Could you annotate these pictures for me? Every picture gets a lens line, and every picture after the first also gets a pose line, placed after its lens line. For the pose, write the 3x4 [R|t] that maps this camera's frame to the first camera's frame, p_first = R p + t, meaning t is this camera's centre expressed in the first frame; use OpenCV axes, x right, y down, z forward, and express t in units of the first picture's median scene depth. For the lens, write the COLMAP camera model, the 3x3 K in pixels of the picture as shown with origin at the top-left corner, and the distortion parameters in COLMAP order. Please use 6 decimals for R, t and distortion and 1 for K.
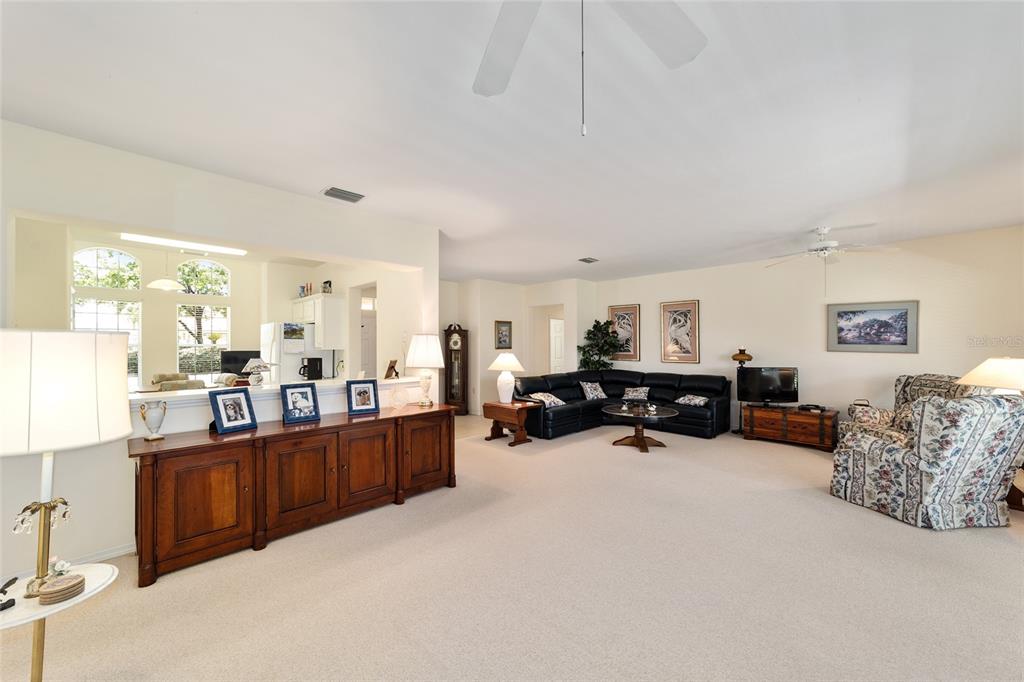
lens RADIAL K [[395.0, 0, 509.4], [0, 395.0, 341.5], [0, 0, 1]] dist [-0.017927, 0.010411]
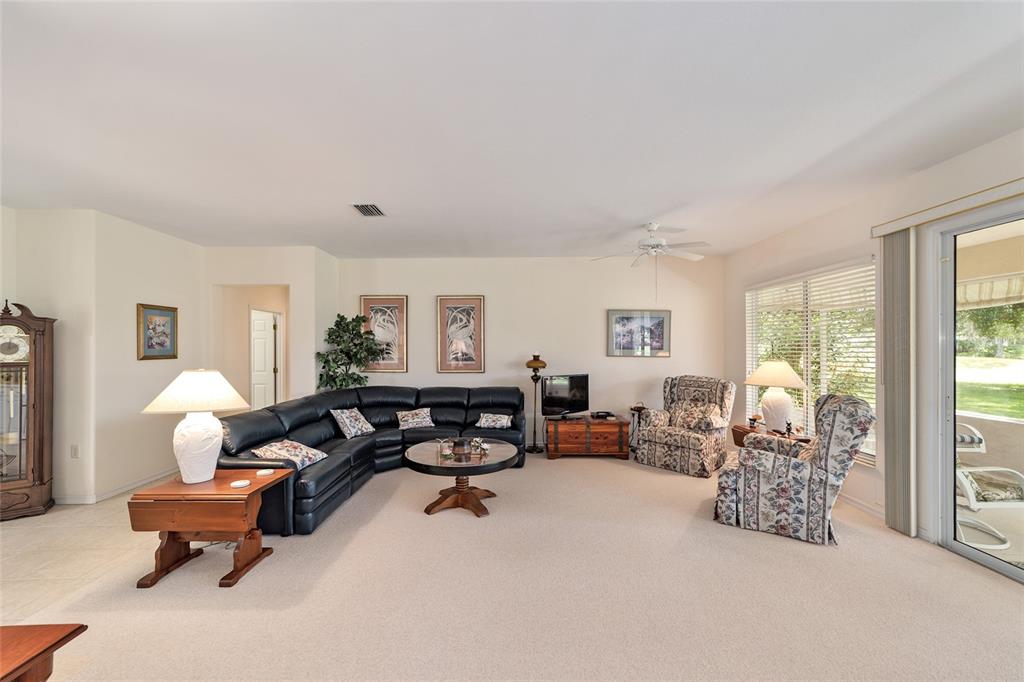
lens RADIAL K [[395.0, 0, 509.4], [0, 395.0, 341.5], [0, 0, 1]] dist [-0.017927, 0.010411]
pose [[0.705306, 0.011300, 0.708813, -0.082131], [-0.003149, 0.999913, -0.012807, 0.000946], [-0.708896, 0.006801, 0.705280, 0.459326]]
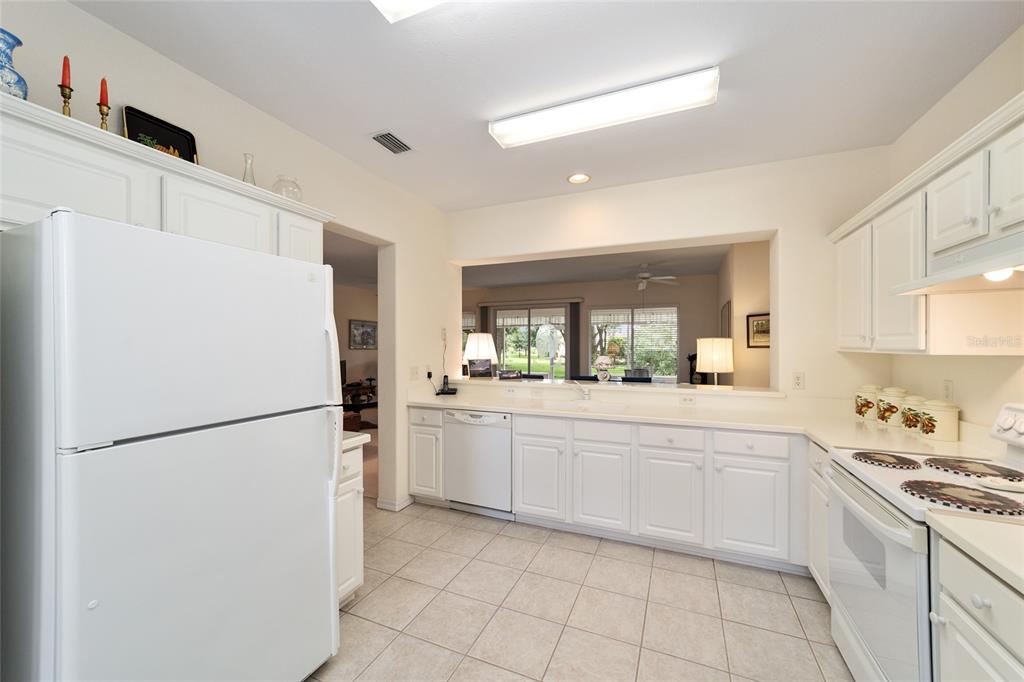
lens RADIAL K [[395.0, 0, 509.4], [0, 395.0, 341.5], [0, 0, 1]] dist [-0.017927, 0.010411]
pose [[-0.372022, 0.009204, 0.928178, -0.929784], [-0.001991, 0.999941, -0.010714, 0.010504], [-0.928222, -0.005834, -0.371982, 0.980528]]
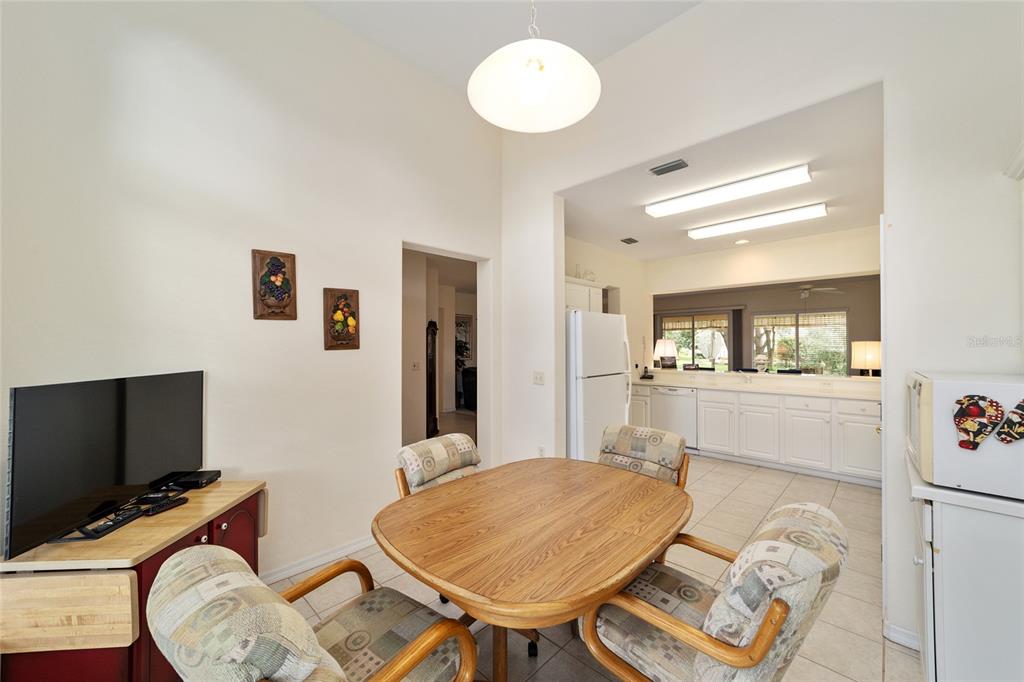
lens RADIAL K [[385.5, 0, 514.7], [0, 385.5, 342.2], [0, 0, 1]] dist [-0.000146, 0.000021]
pose [[-0.025035, 0.012027, 0.999614, -1.307967], [-0.000461, 0.999927, -0.012043, 0.008136], [-0.999686, -0.000763, -0.025027, 1.219977]]
